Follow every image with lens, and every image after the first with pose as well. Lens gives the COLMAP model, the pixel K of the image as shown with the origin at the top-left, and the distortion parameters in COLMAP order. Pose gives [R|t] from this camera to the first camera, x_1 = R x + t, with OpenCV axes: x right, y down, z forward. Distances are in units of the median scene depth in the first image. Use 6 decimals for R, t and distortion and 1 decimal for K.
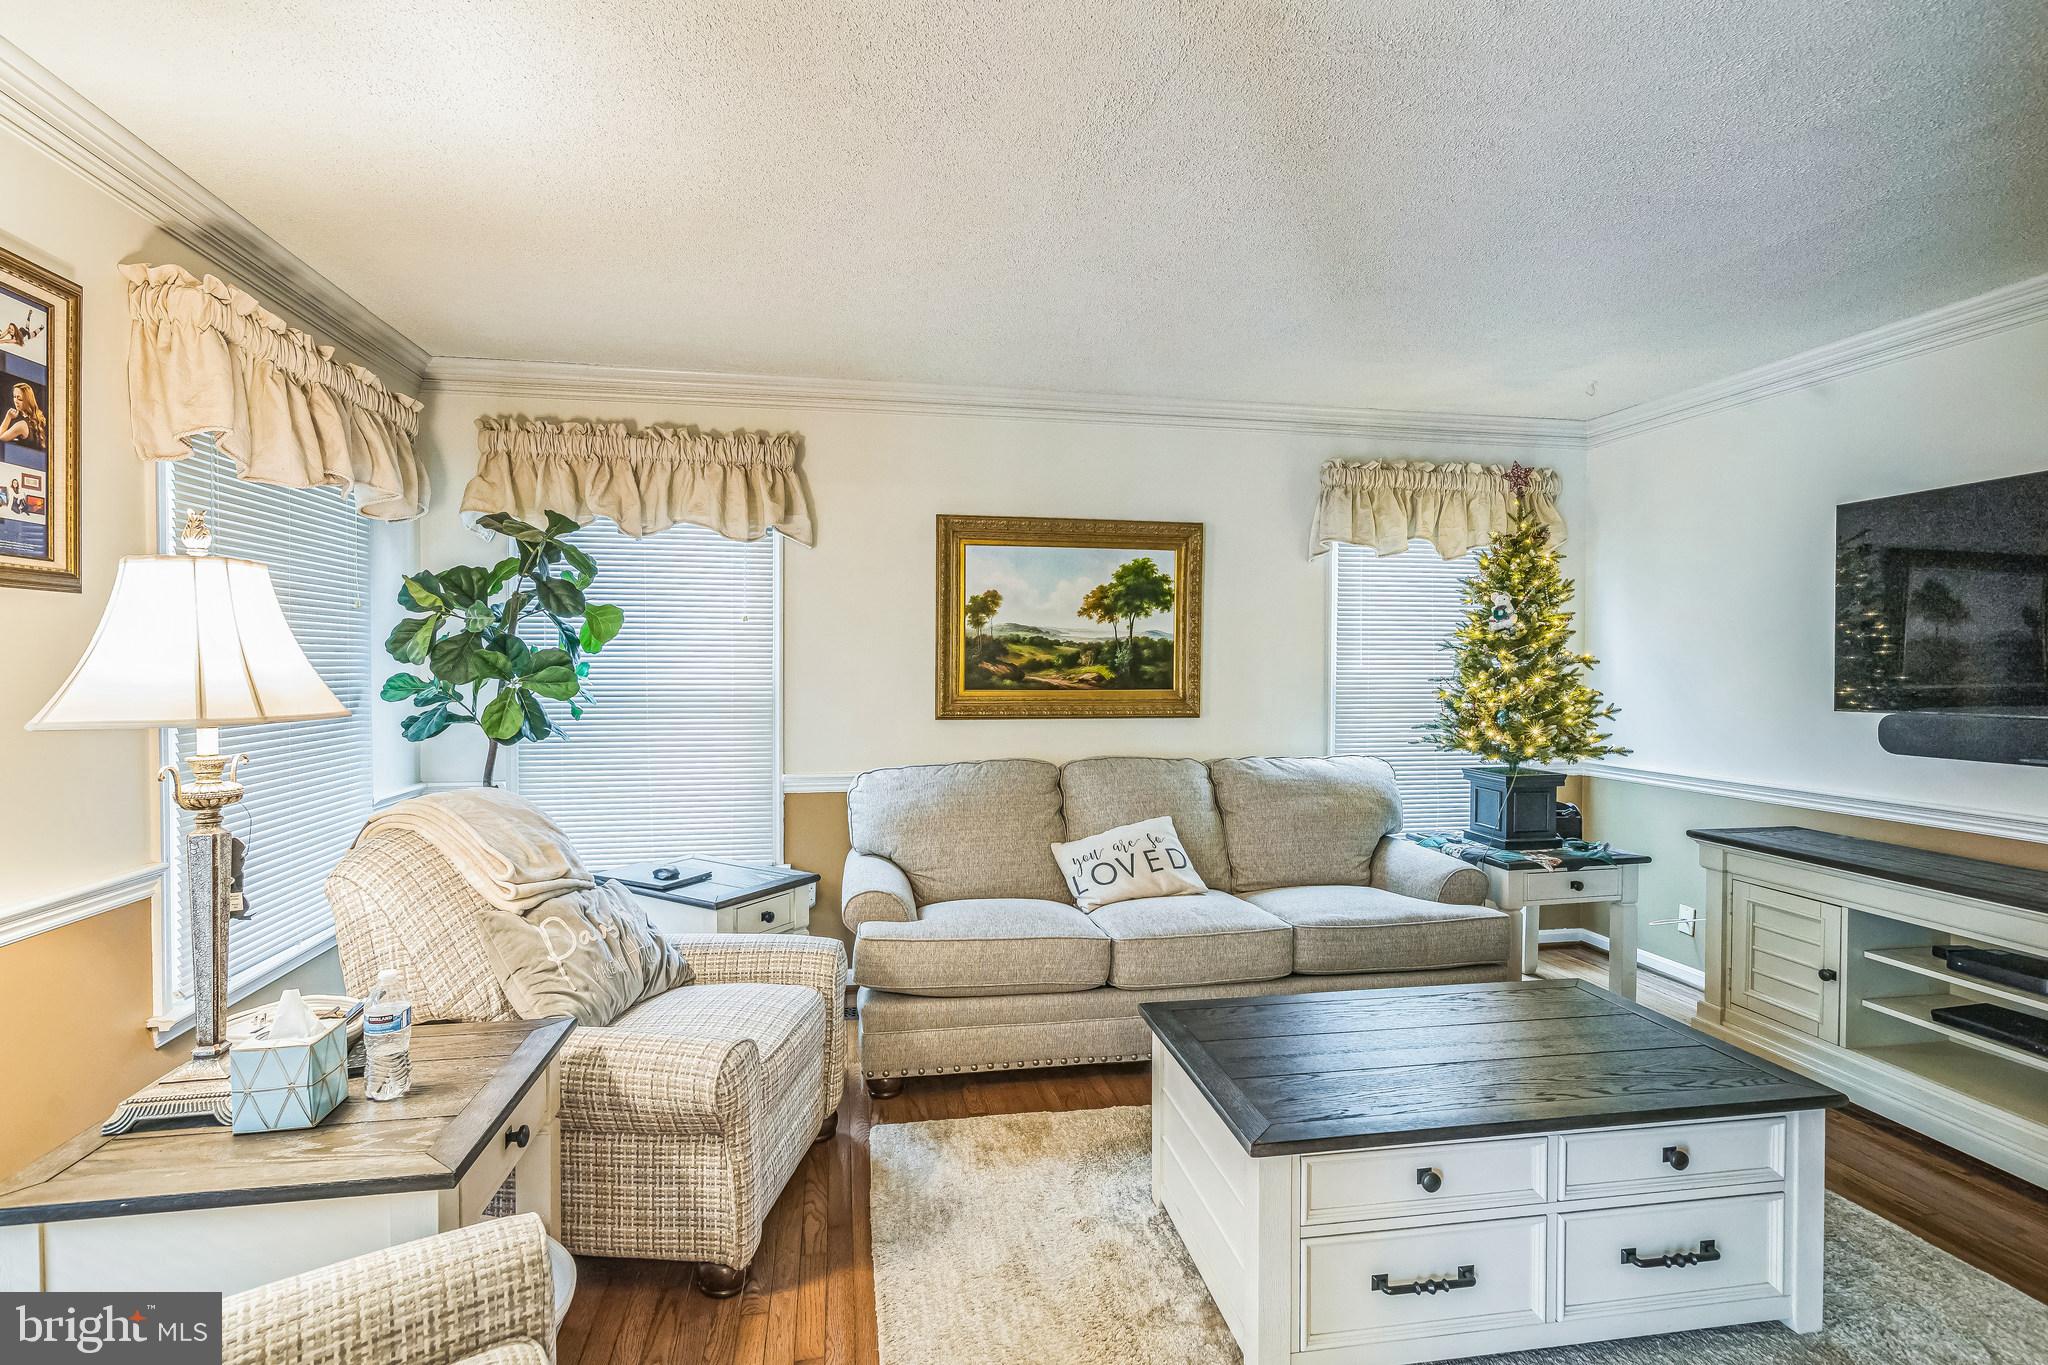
lens RADIAL K [[942.3, 0, 1019.6], [0, 942.3, 679.4], [0, 0, 1]] dist [-0.004465, -0.000649]
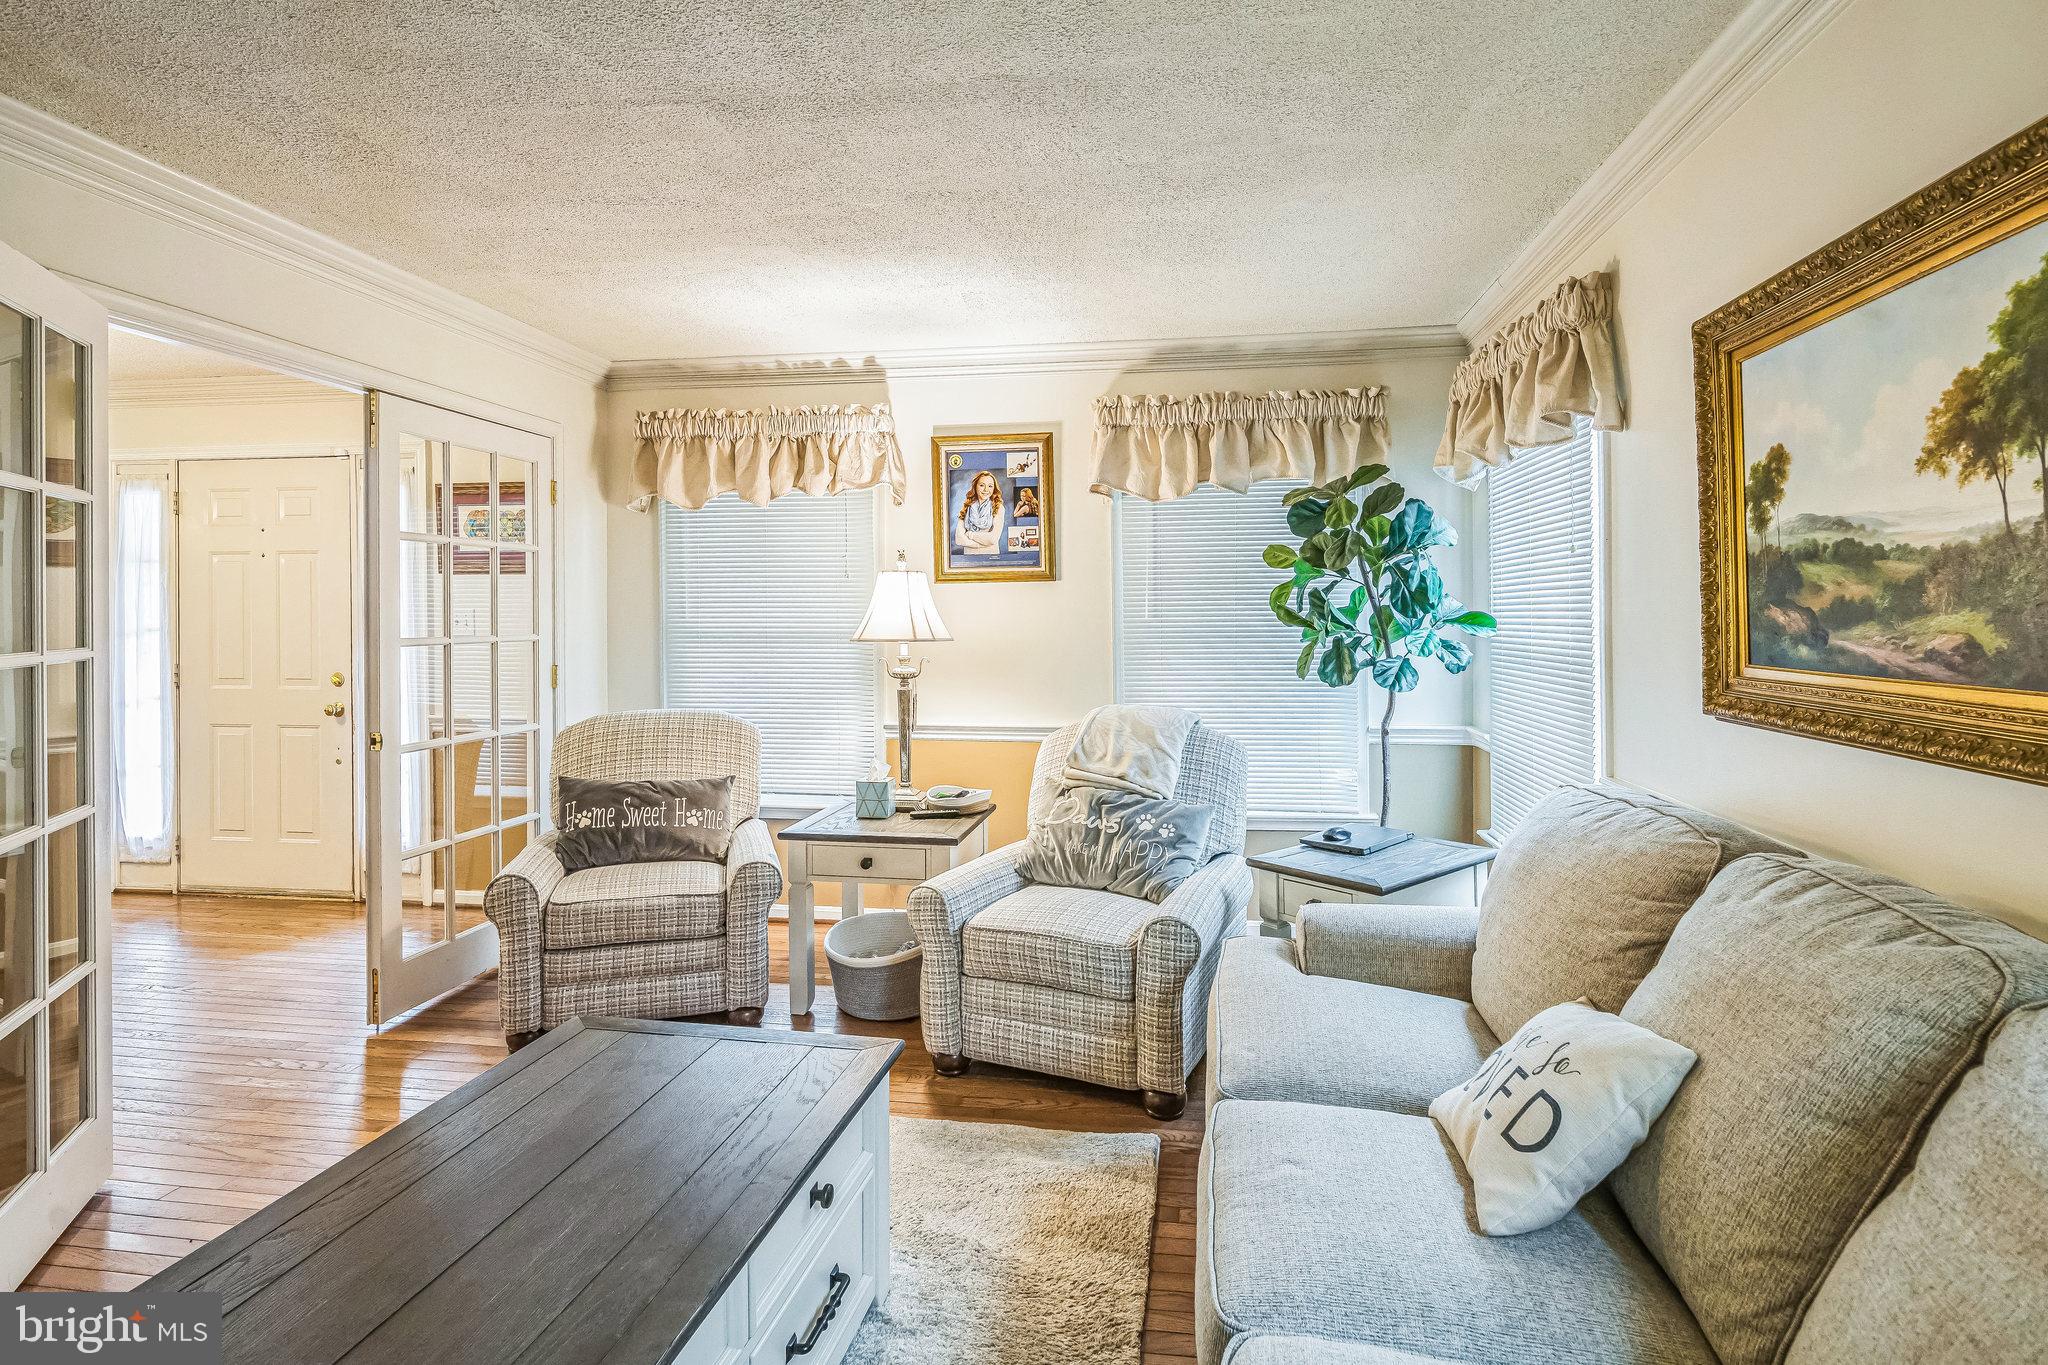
lens RADIAL K [[942.3, 0, 1023.7], [0, 942.3, 609.9], [0, 0, 1]] dist [-0.004465, -0.000649]
pose [[-0.295583, -0.006701, -0.955294, 0.503750], [-0.011532, 0.999928, -0.003446, -0.010236], [0.955248, 0.009998, -0.295638, 0.785411]]
